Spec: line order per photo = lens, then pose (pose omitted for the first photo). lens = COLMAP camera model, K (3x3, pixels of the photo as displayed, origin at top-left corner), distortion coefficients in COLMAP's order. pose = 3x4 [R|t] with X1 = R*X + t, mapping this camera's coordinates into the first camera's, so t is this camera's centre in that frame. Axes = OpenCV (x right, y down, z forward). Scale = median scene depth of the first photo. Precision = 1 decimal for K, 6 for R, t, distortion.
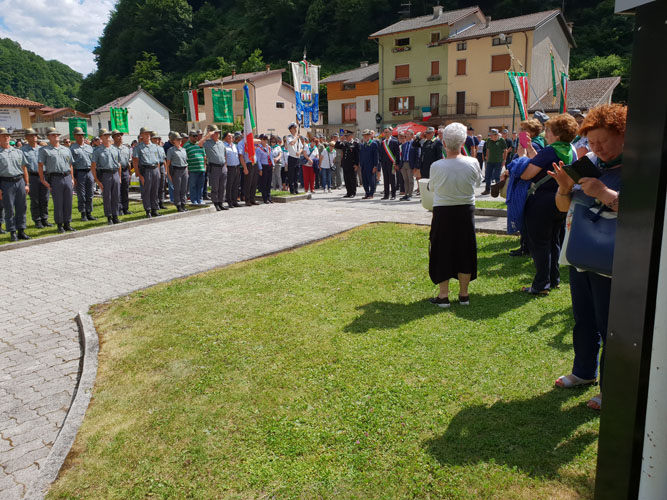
lens RADIAL K [[529.0, 0, 333.5], [0, 529.0, 250.0], [0, 0, 1]] dist [0.001036, 0.011804]
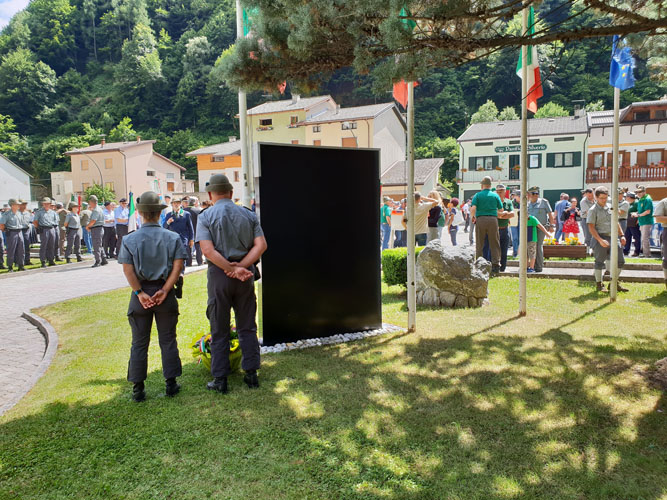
lens RADIAL K [[536.4, 0, 333.5], [0, 536.4, 250.0], [0, 0, 1]] dist [0.016139, 0.011347]
pose [[0.973827, -0.011081, 0.227022, 0.008134], [0.039354, 0.991946, -0.120392, 0.019708], [-0.223859, 0.126175, 0.966420, -0.100558]]
